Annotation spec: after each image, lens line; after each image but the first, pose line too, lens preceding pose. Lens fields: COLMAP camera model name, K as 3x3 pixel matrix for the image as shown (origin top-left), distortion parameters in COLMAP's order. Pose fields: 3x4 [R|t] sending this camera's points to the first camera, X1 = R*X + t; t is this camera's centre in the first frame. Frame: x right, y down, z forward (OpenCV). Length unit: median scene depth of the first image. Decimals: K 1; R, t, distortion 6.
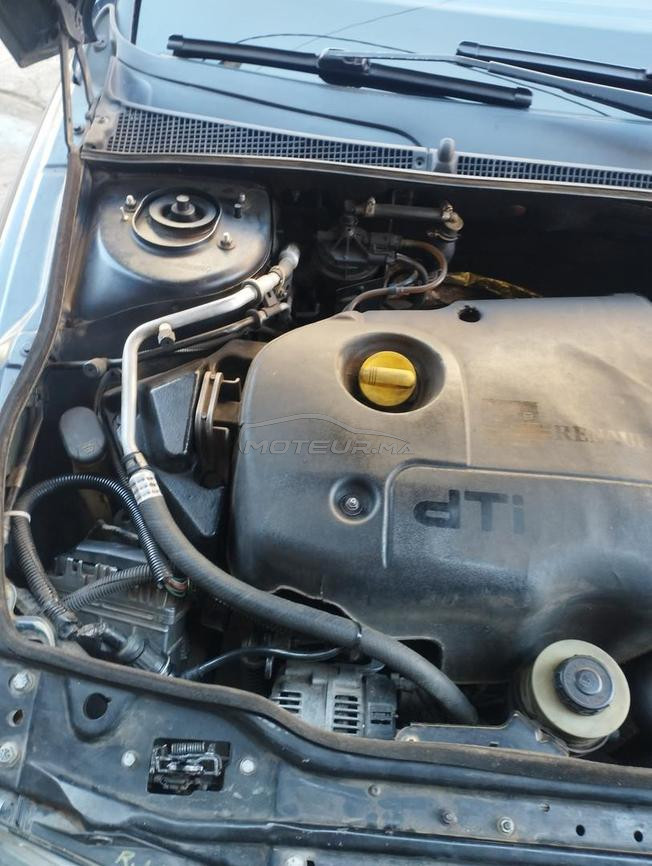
lens RADIAL K [[694.8, 0, 326.0], [0, 694.8, 433.0], [0, 0, 1]] dist [0.106706, -0.160577]
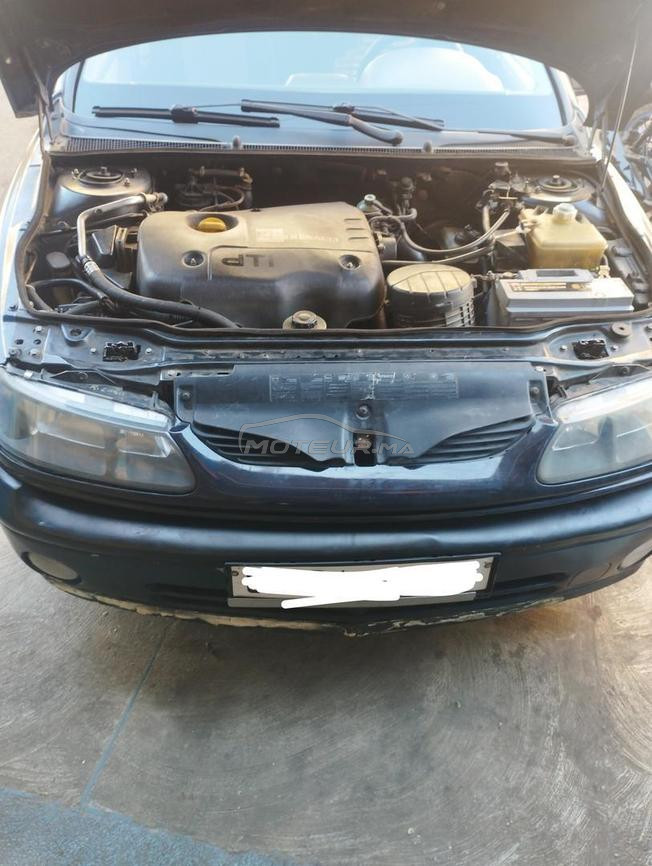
lens RADIAL K [[694.8, 0, 326.0], [0, 694.8, 433.0], [0, 0, 1]] dist [0.106706, -0.160577]
pose [[0.988843, -0.100328, 0.110111, 0.117457], [0.124461, 0.962603, -0.240634, 0.914783], [-0.081850, 0.251653, 0.964350, -0.755336]]
